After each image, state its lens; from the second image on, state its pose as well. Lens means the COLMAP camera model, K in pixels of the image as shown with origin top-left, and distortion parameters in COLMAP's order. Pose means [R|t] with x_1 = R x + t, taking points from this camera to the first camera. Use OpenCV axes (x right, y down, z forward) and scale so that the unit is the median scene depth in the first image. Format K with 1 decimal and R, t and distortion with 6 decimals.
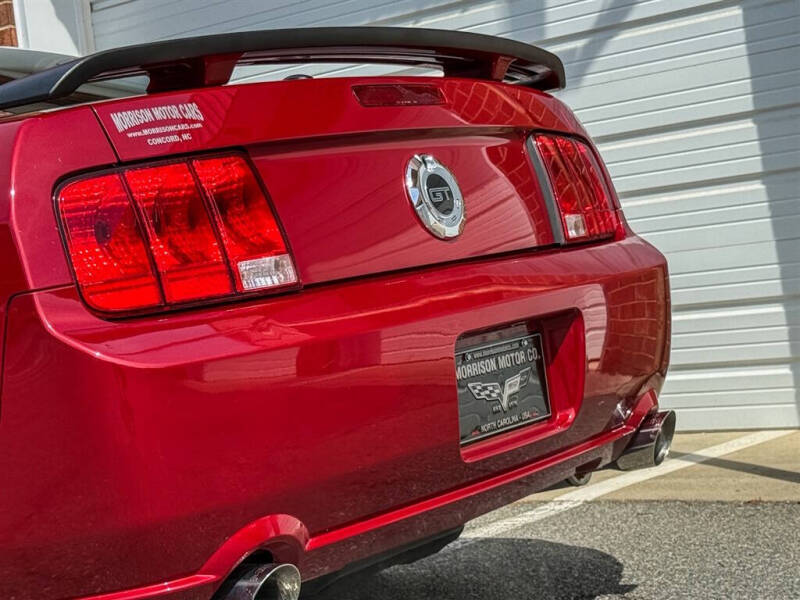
lens RADIAL K [[1807.2, 0, 400.0], [0, 1807.2, 300.0], [0, 0, 1]] dist [-0.064529, -0.151805]
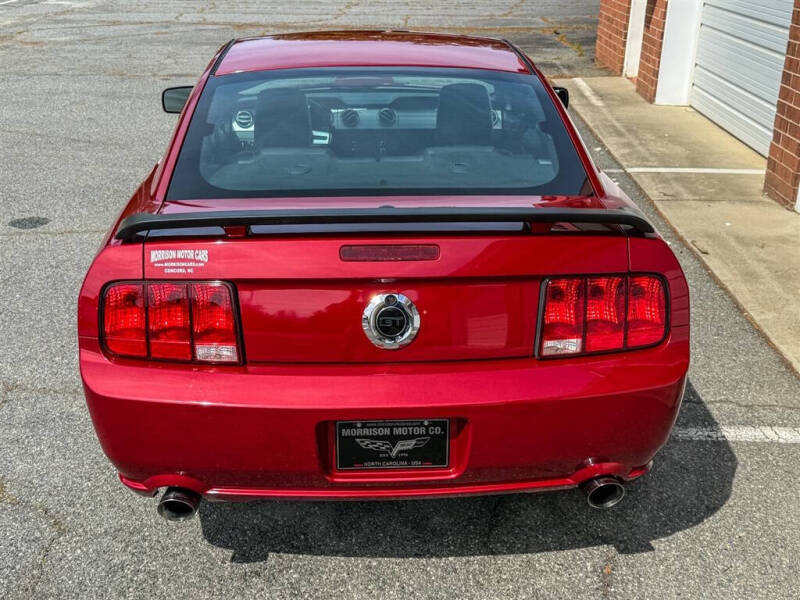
lens RADIAL K [[782.2, 0, 402.0], [0, 782.2, 305.7], [0, 0, 1]] dist [0.158511, -0.355373]
pose [[0.643874, 0.340874, -0.685004, 0.519798], [-0.139734, 0.932607, 0.332743, -0.316069], [0.752263, -0.118527, 0.648114, 0.568884]]
